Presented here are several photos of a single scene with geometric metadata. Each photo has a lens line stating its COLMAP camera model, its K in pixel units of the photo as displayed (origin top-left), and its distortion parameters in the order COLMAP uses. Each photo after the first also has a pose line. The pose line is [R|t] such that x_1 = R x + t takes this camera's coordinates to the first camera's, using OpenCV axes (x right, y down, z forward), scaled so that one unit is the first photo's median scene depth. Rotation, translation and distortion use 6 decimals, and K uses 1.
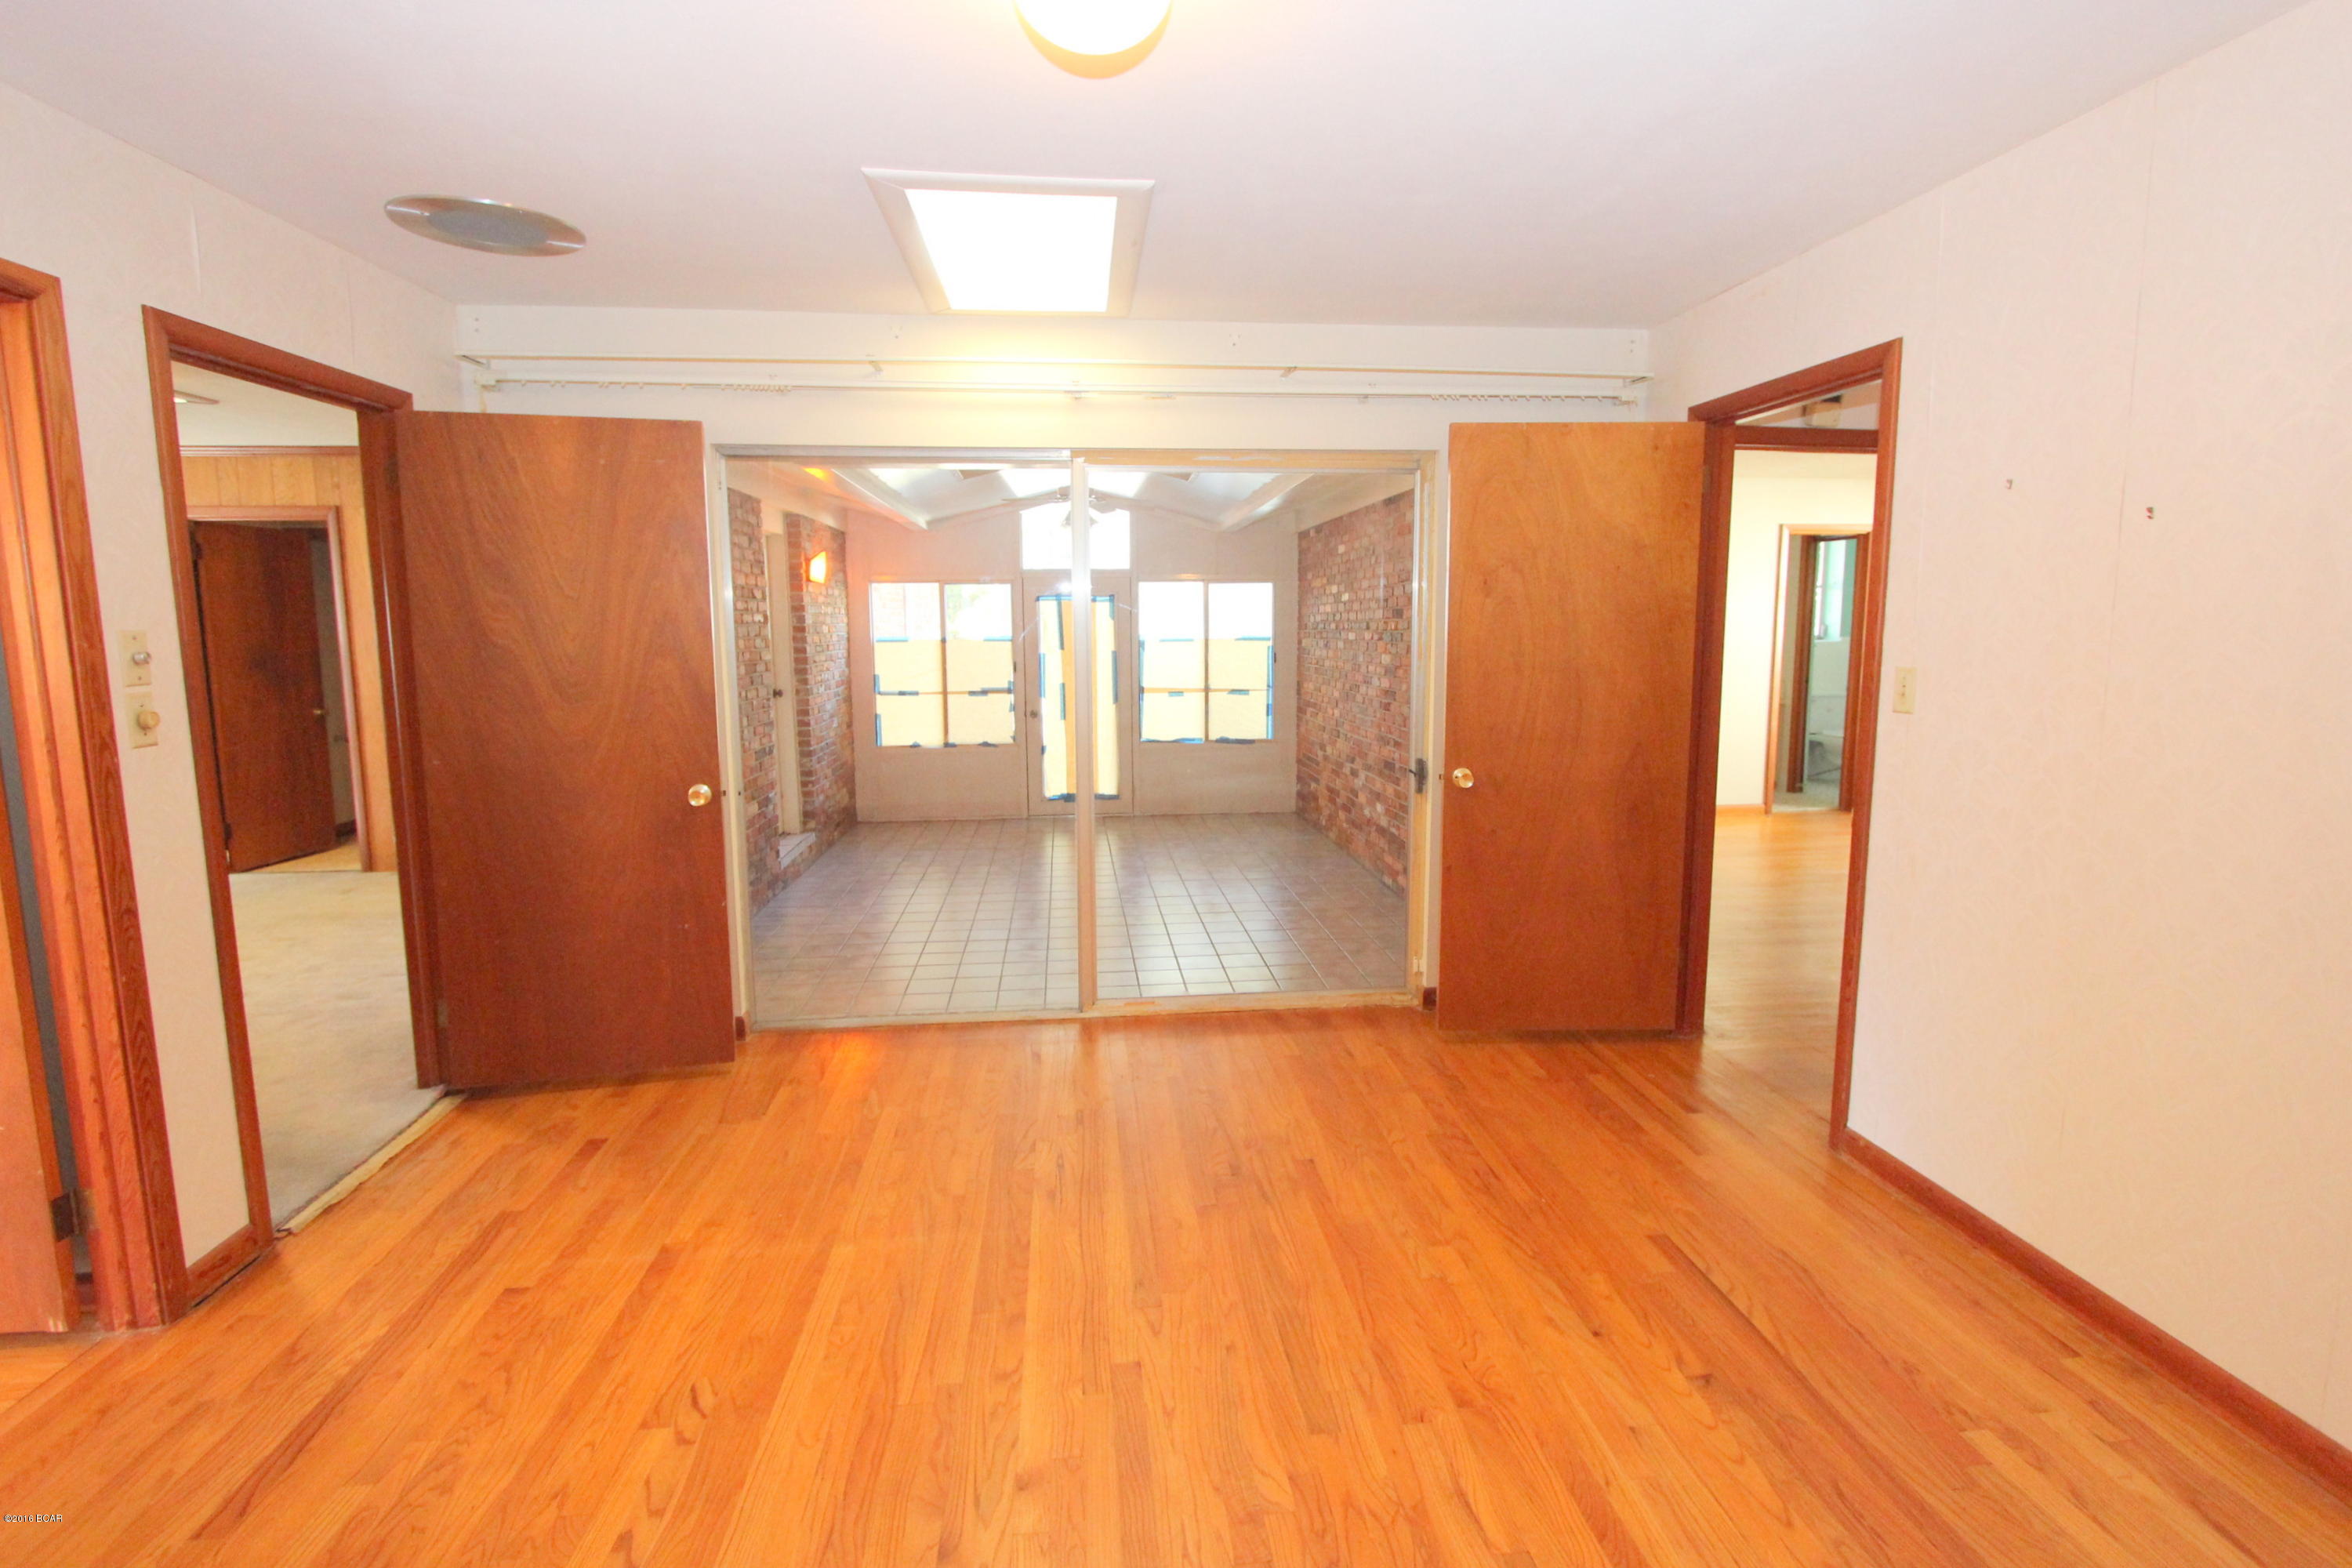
lens RADIAL K [[1095.3, 0, 1170.5], [0, 1095.3, 774.3], [0, 0, 1]] dist [-0.017041, 0.001363]
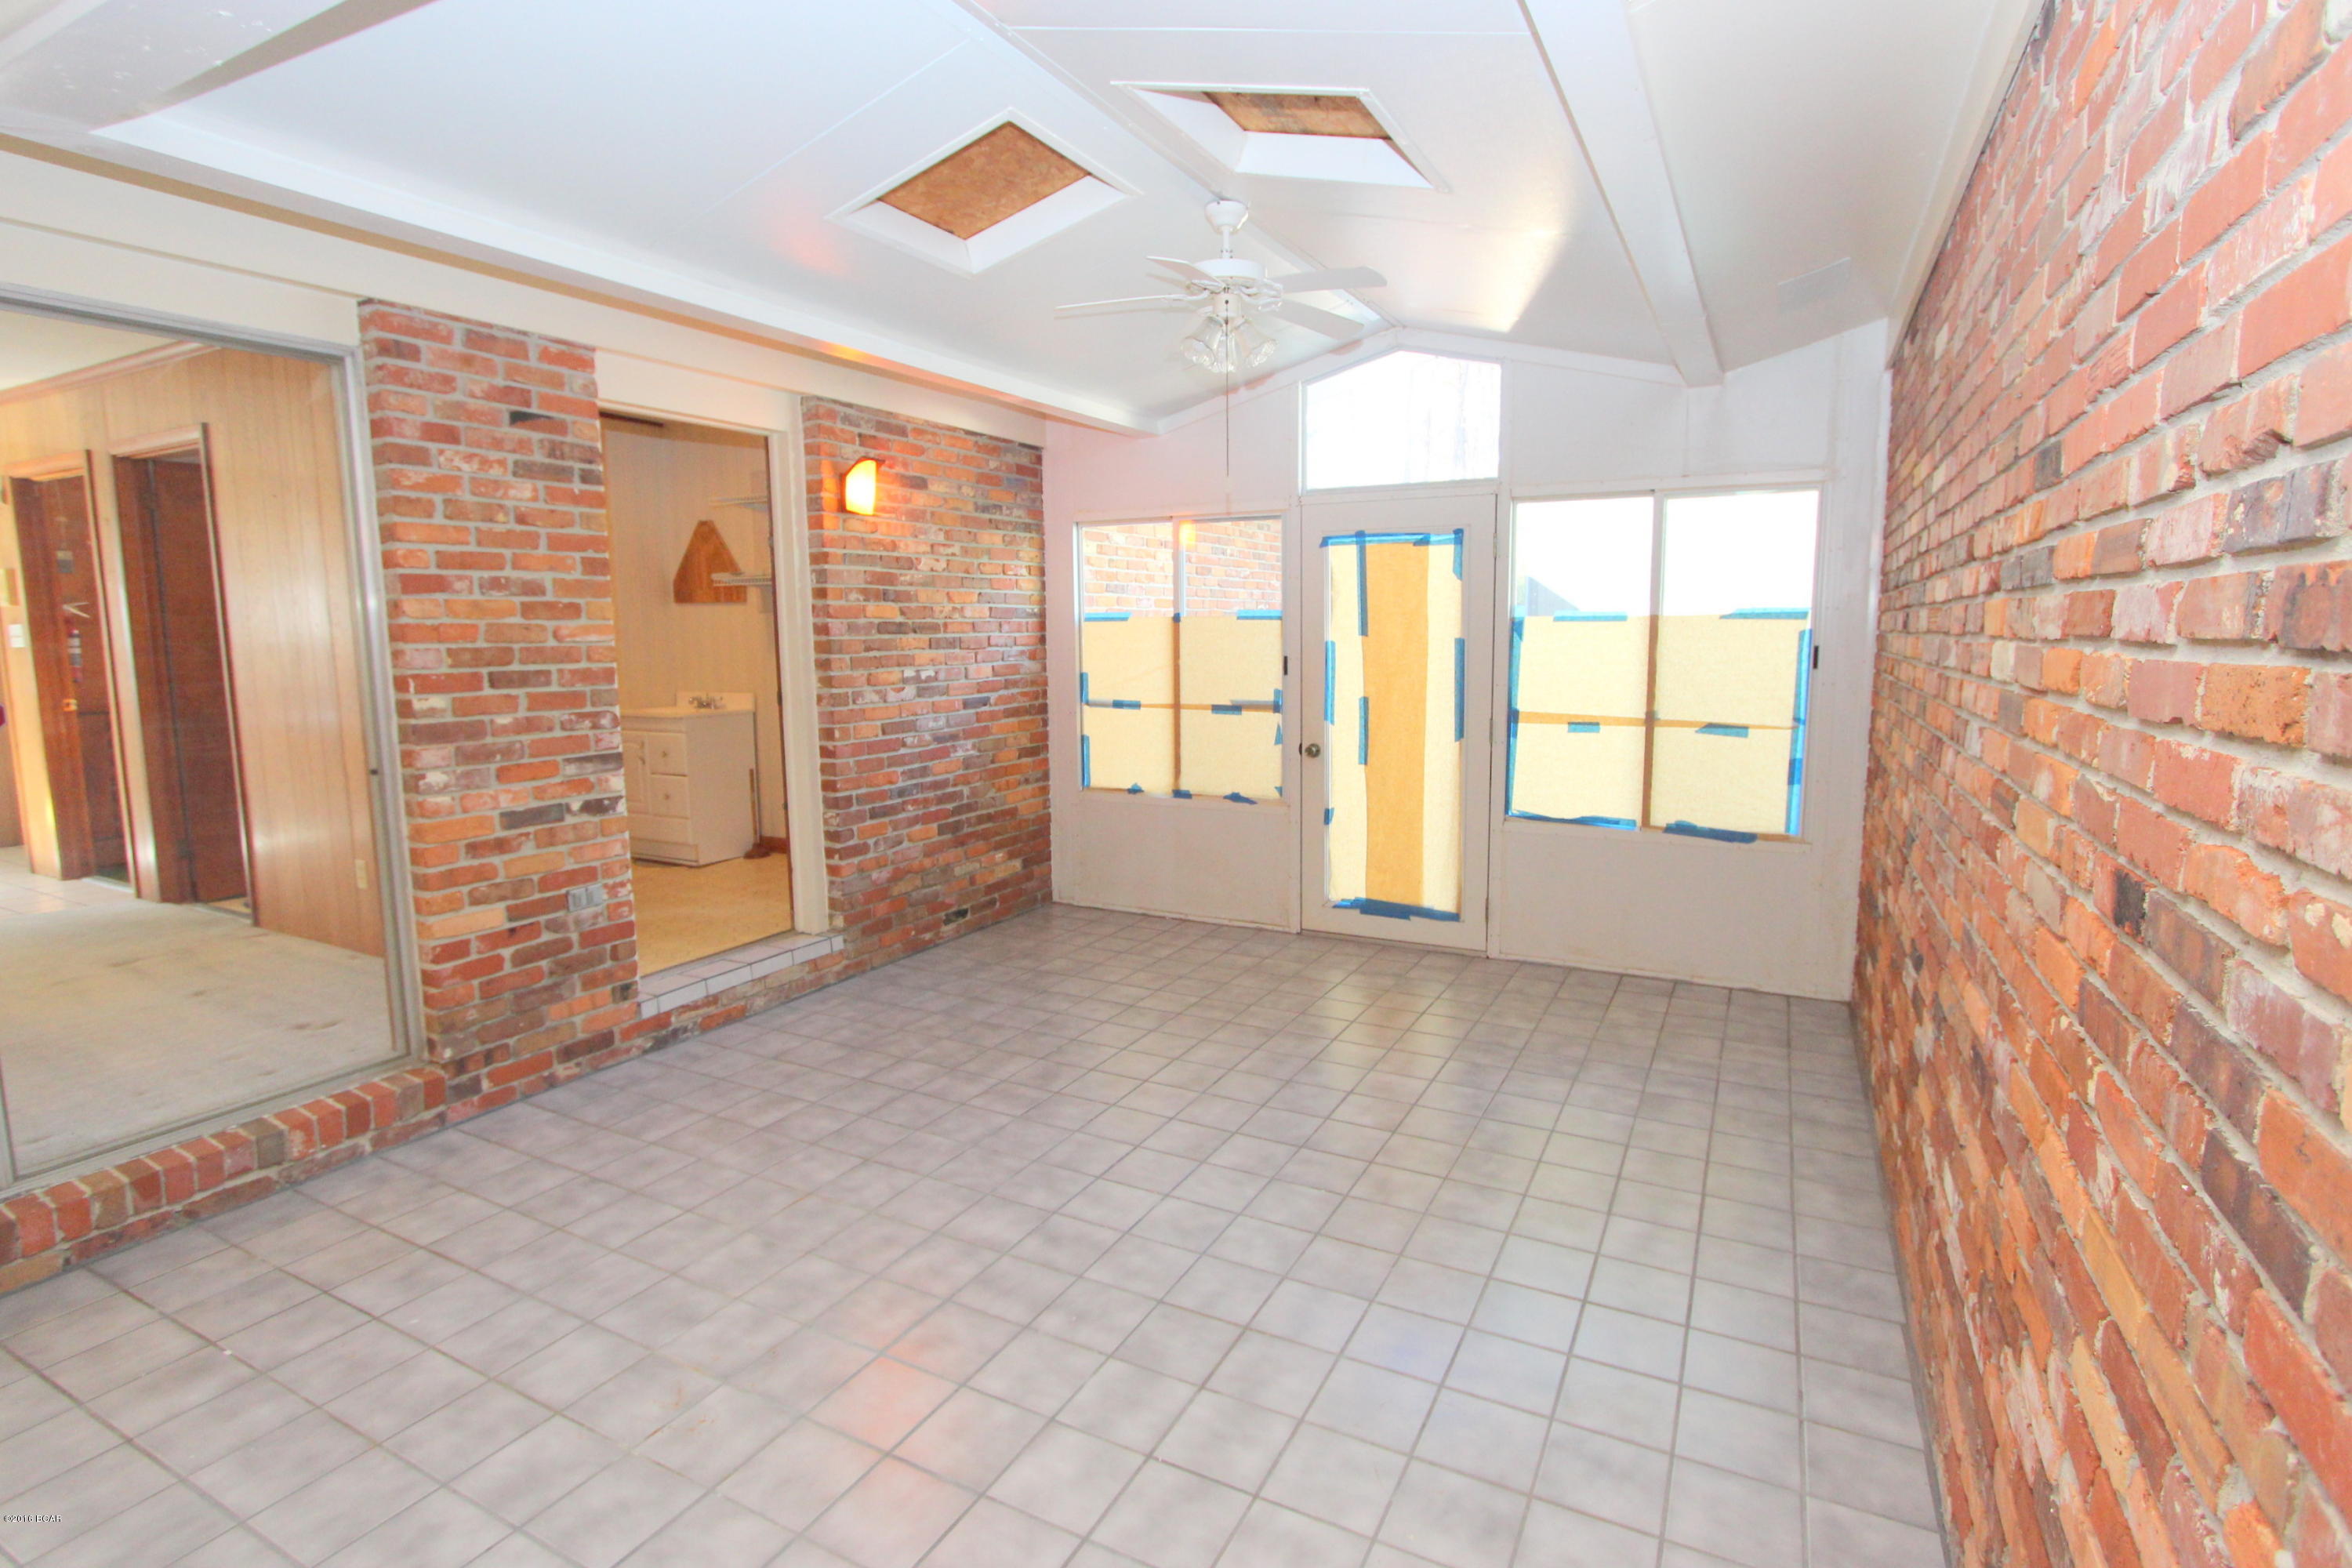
lens RADIAL K [[1095.3, 0, 1198.4], [0, 1095.3, 772.2], [0, 0, 1]] dist [-0.017041, 0.001363]
pose [[0.847838, 0.070880, -0.525497, 0.120208], [-0.071877, 0.997241, 0.018544, -0.050264], [0.525362, 0.022049, 0.850593, 0.495285]]
